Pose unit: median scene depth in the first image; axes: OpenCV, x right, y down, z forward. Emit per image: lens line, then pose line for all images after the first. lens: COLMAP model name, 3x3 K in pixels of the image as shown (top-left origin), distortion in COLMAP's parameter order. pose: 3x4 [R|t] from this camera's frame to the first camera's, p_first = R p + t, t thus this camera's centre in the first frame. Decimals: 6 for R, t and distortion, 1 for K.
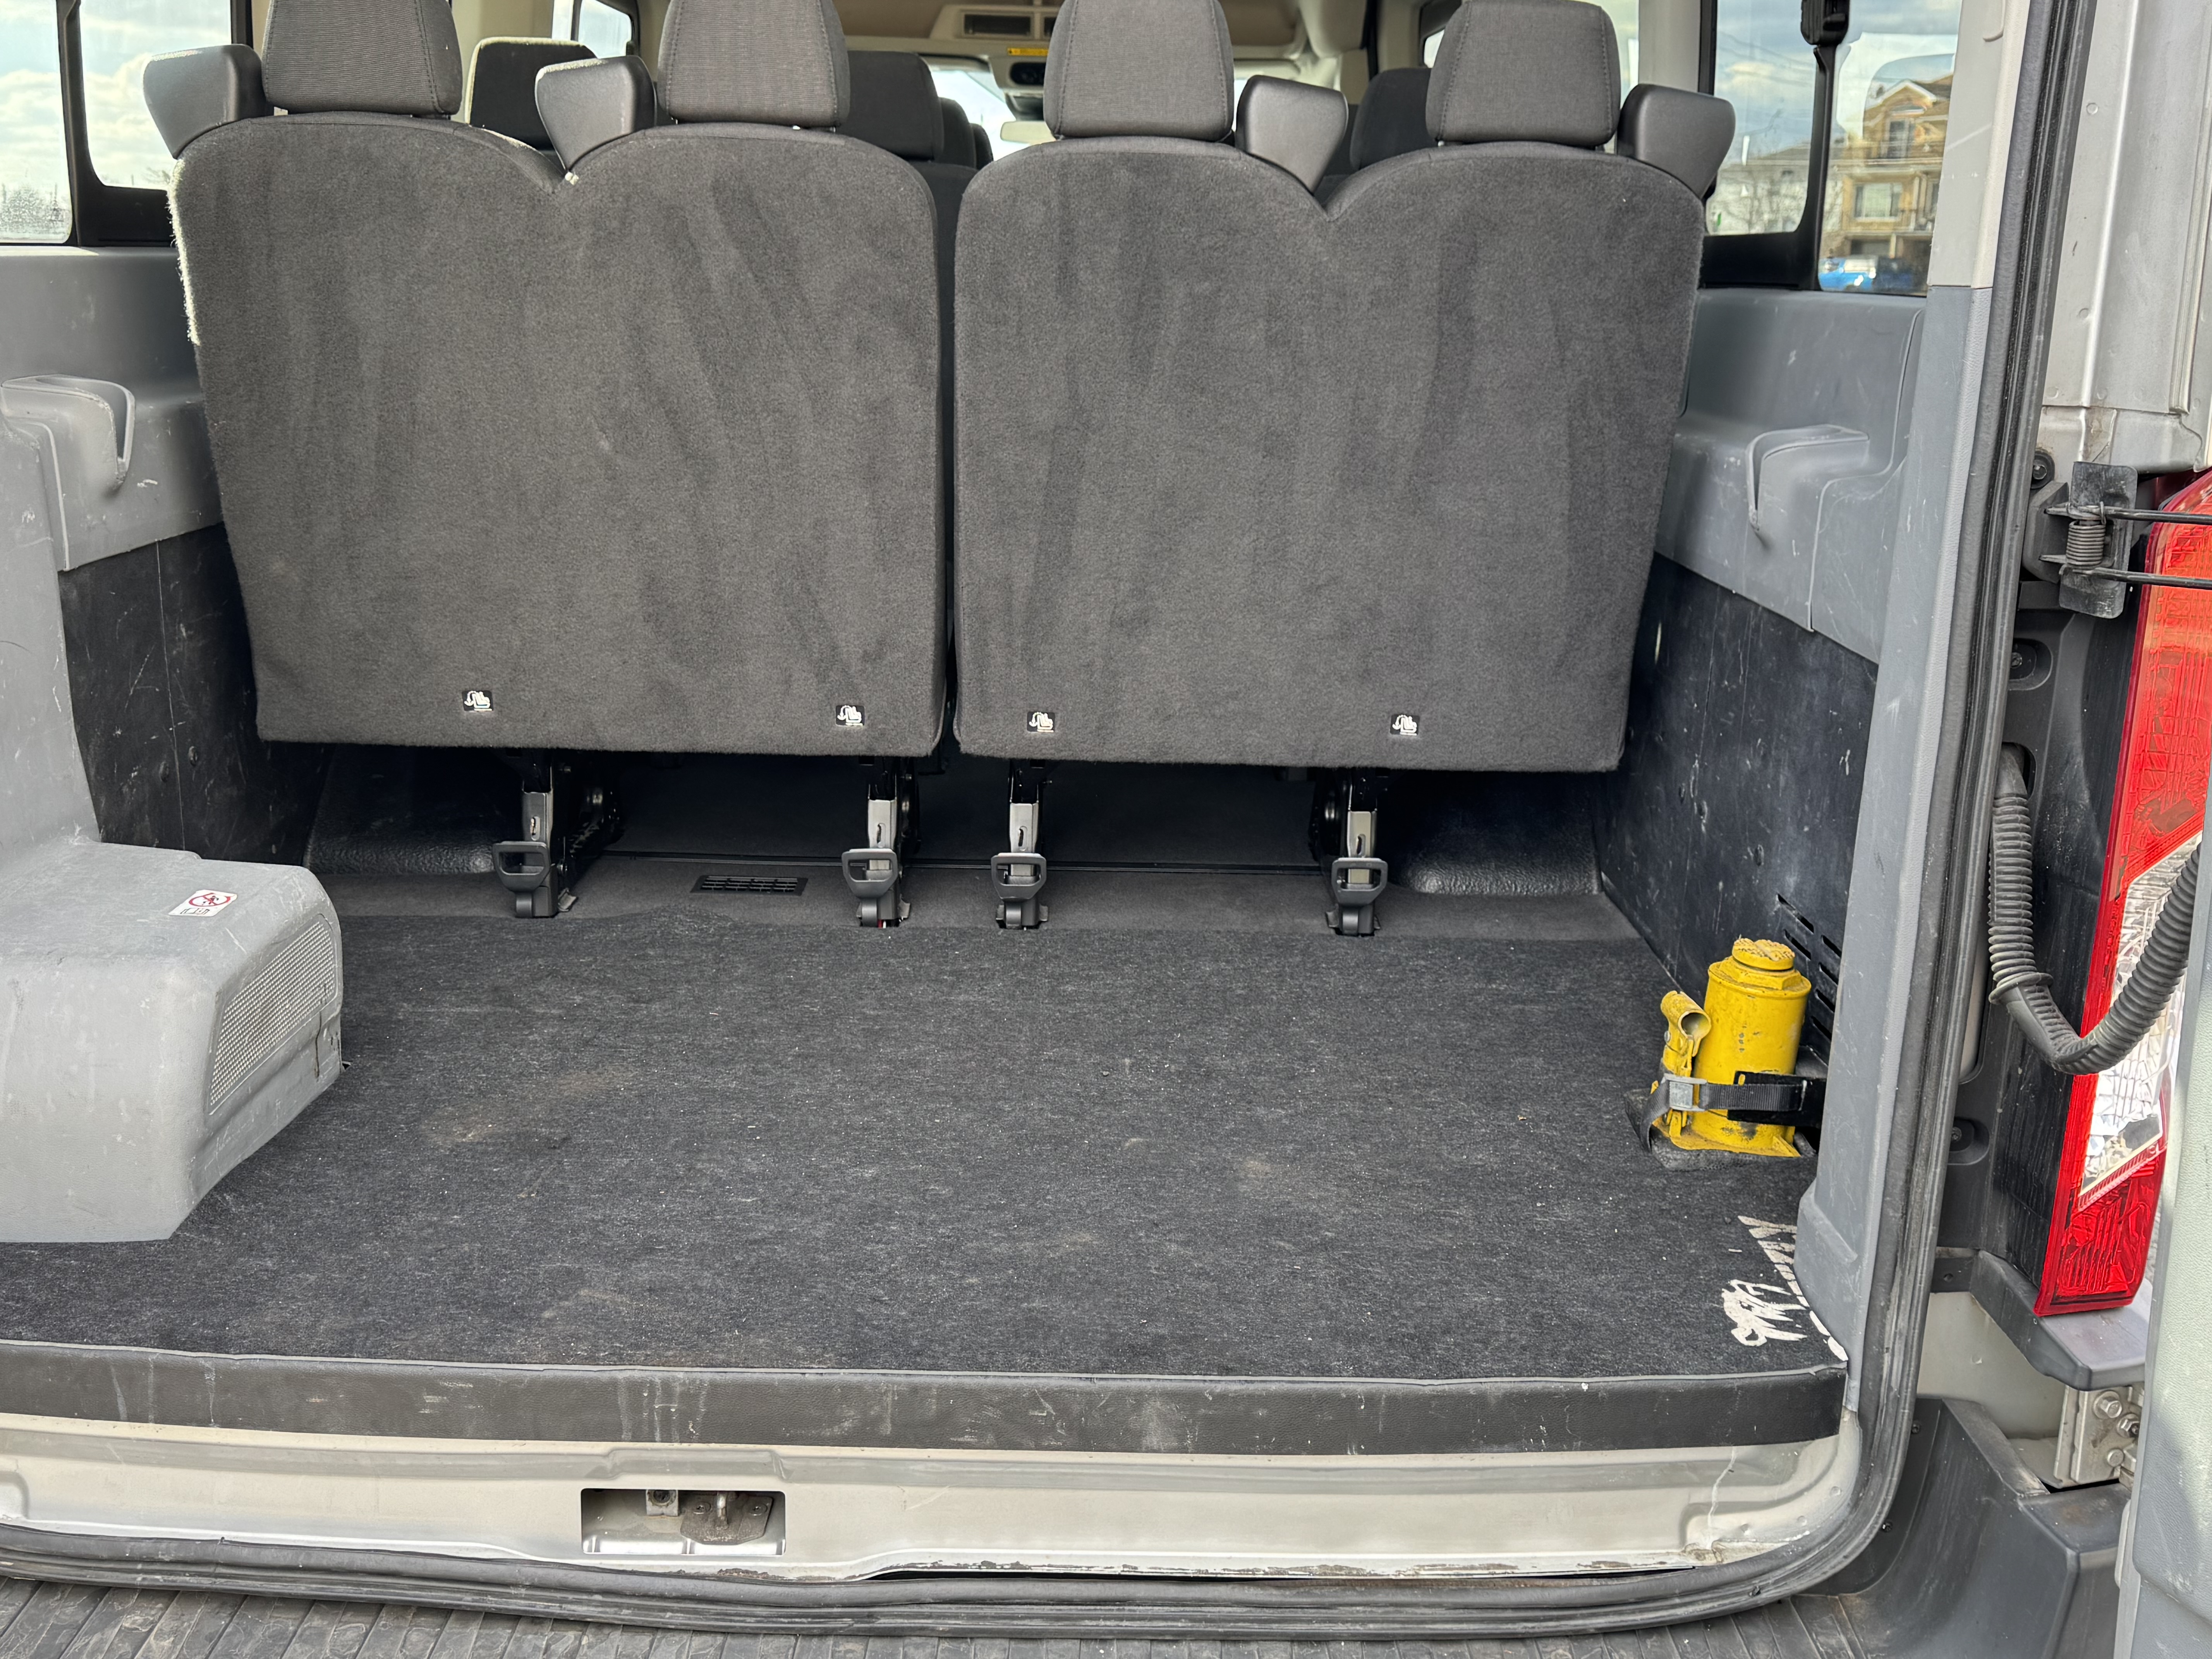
lens RADIAL K [[2102.9, 0, 1106.0], [0, 2102.9, 829.5], [0, 0, 1]] dist [0.159274, -0.311071]
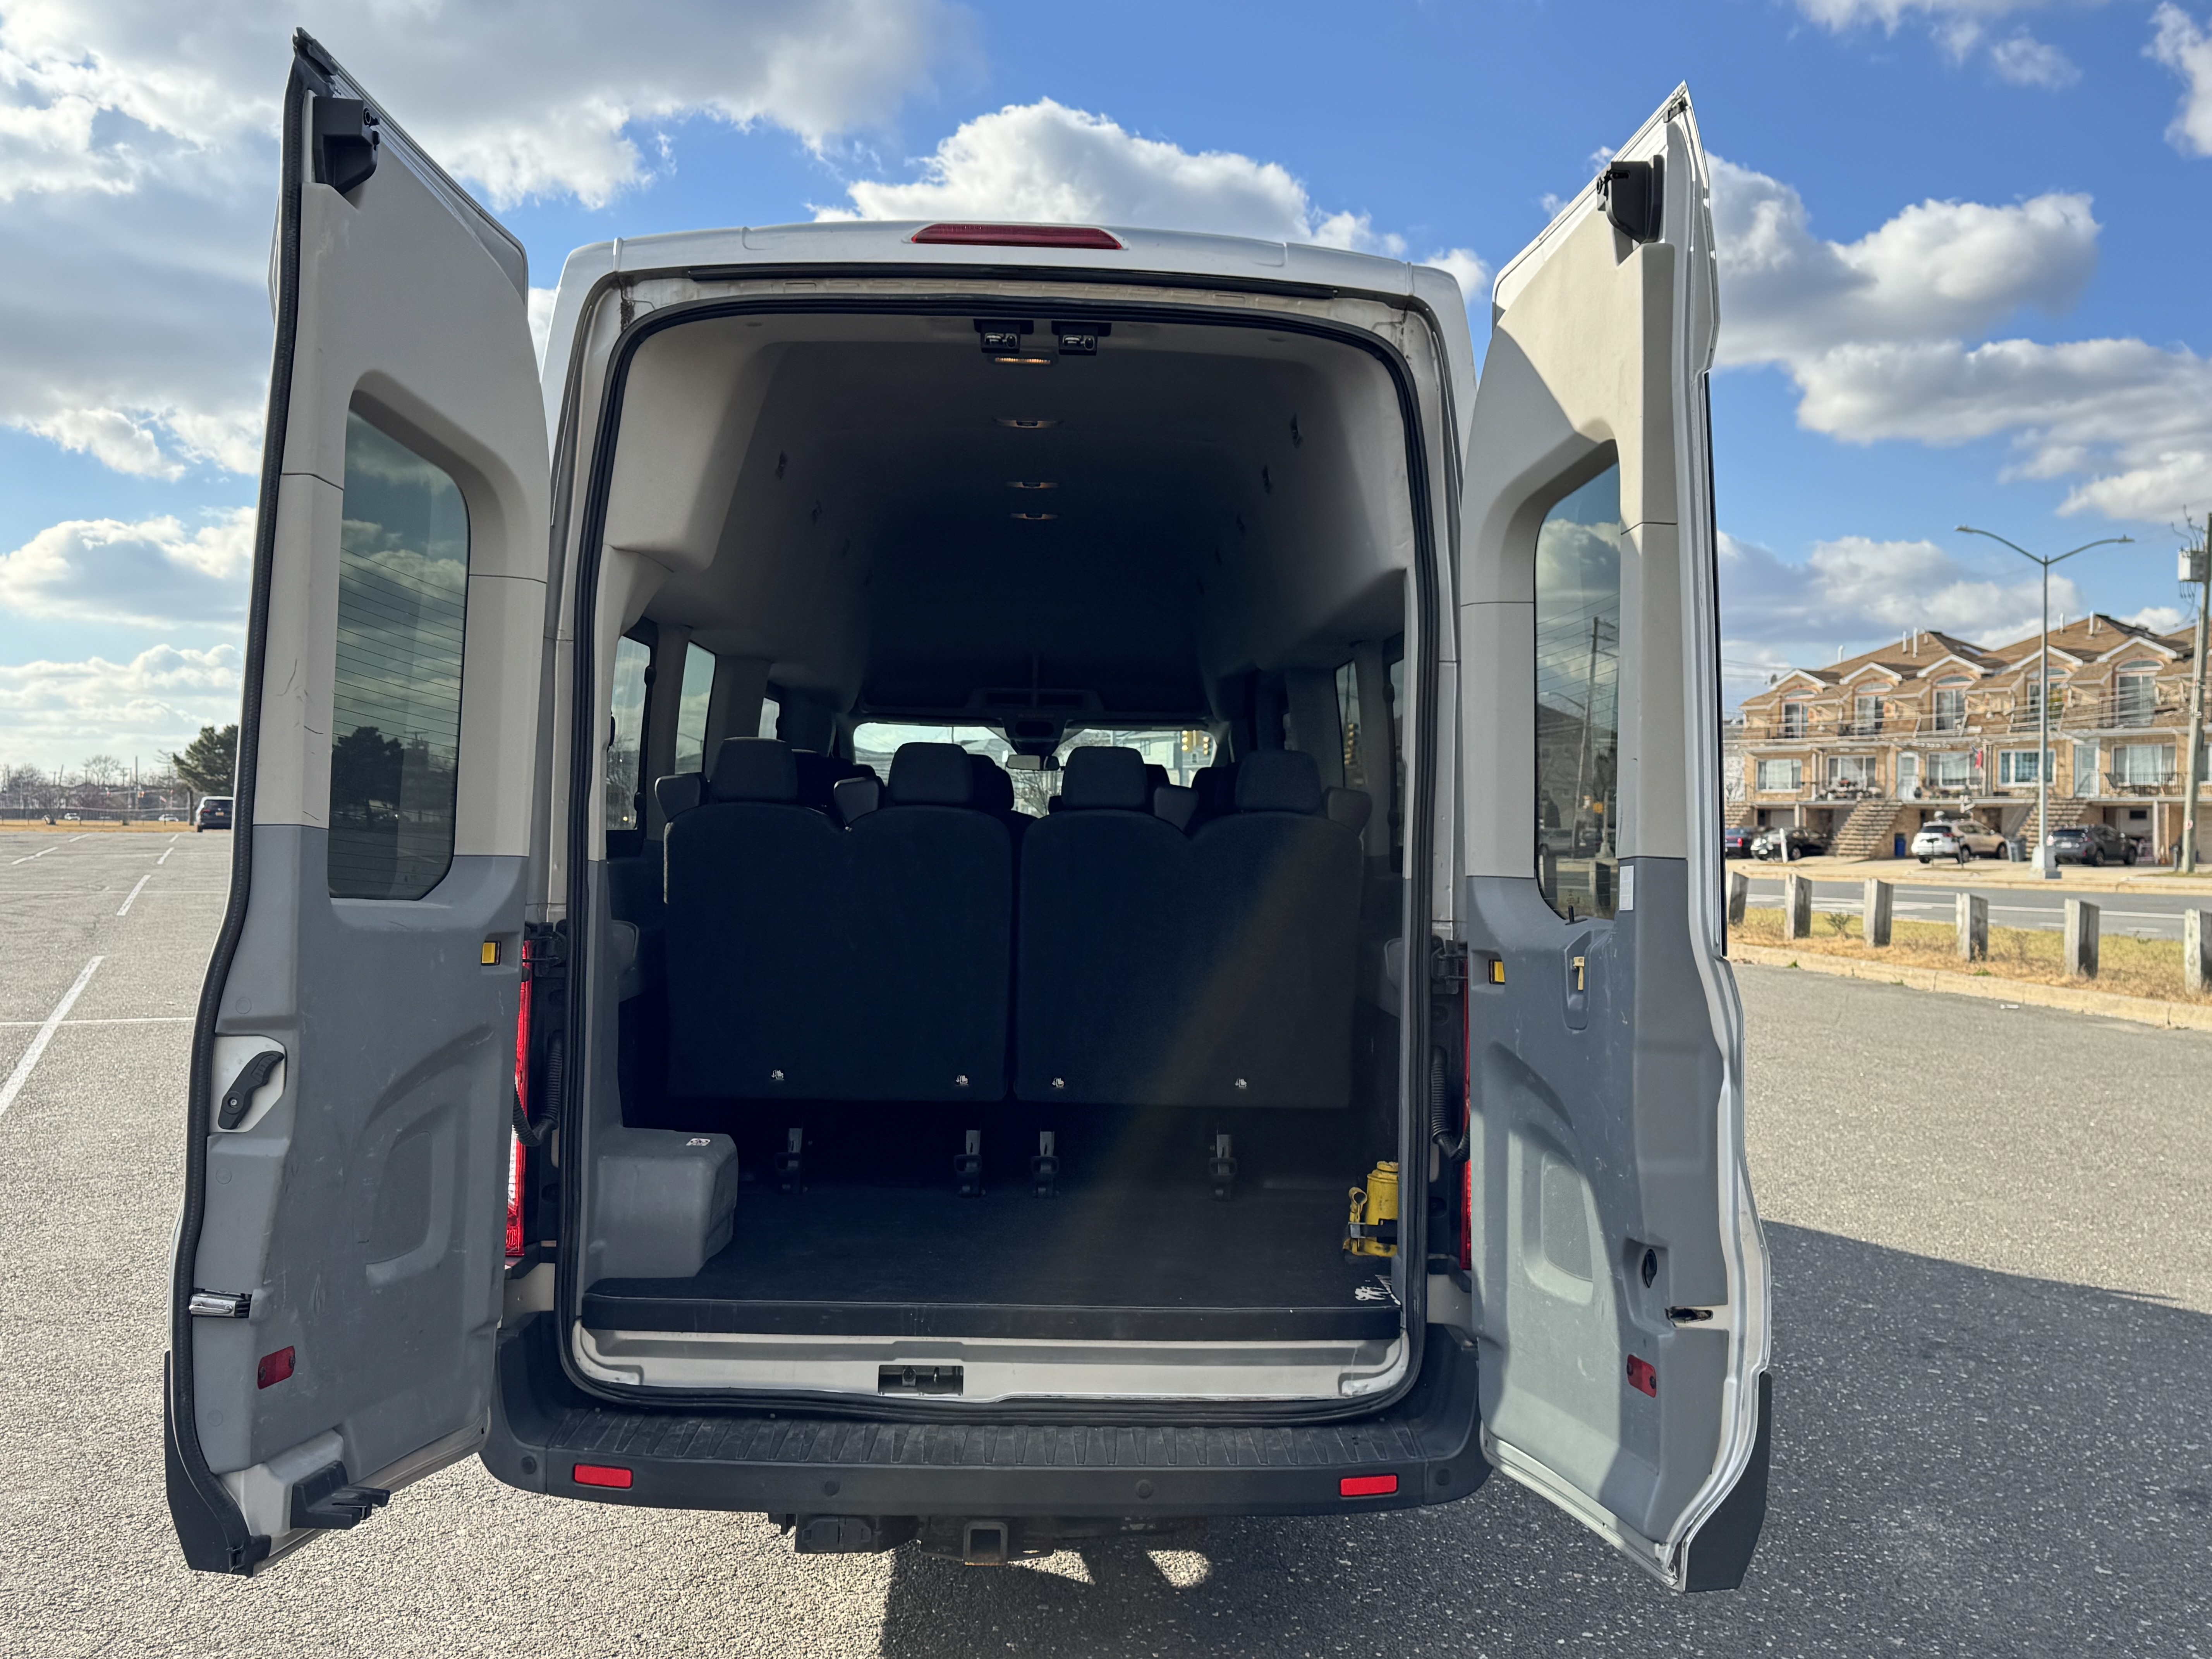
lens RADIAL K [[2088.4, 0, 1106.0], [0, 2088.4, 829.5], [0, 0, 1]] dist [0.138189, -0.288768]
pose [[0.999819, -0.005908, 0.018097, -0.025056], [0.010356, 0.966444, -0.256669, 0.284249], [-0.015973, 0.256810, 0.966330, -1.225411]]
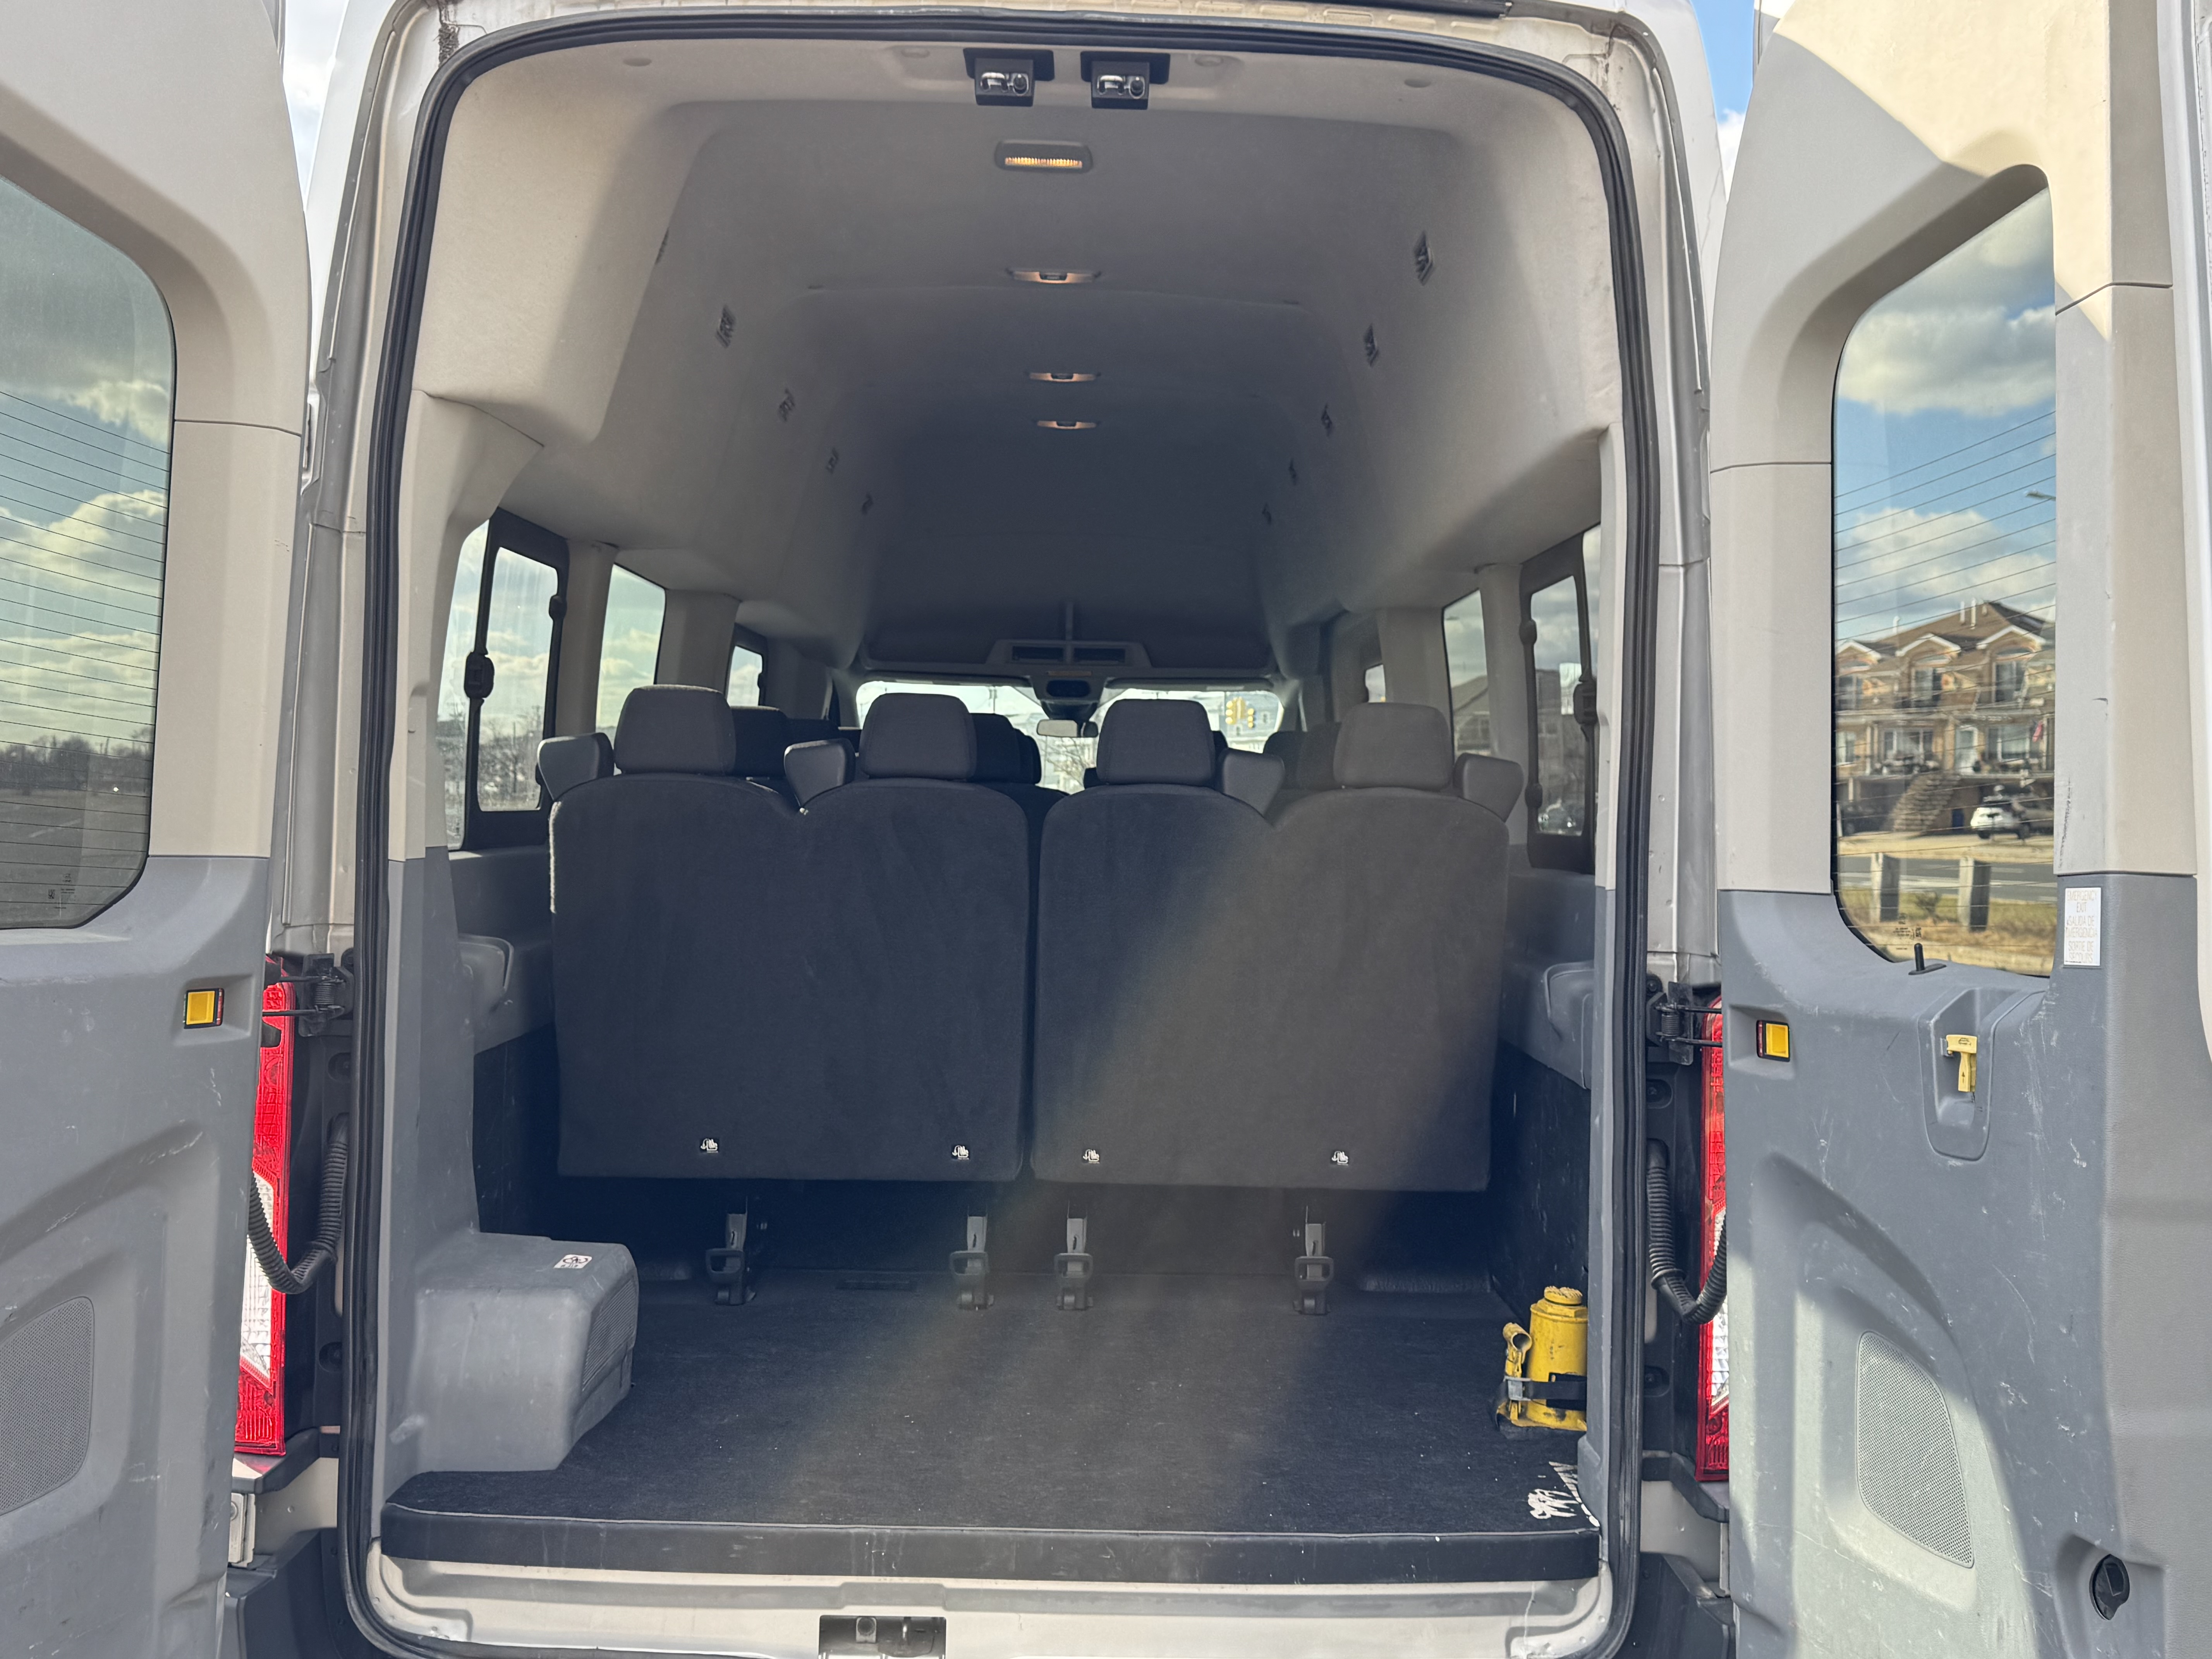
lens RADIAL K [[2088.4, 0, 1106.0], [0, 2088.4, 829.5], [0, 0, 1]] dist [0.138189, -0.288768]
pose [[0.999991, -0.003918, -0.001719, -0.021384], [0.003379, 0.969672, -0.244386, 0.106413], [0.002625, 0.244378, 0.969676, -0.588682]]
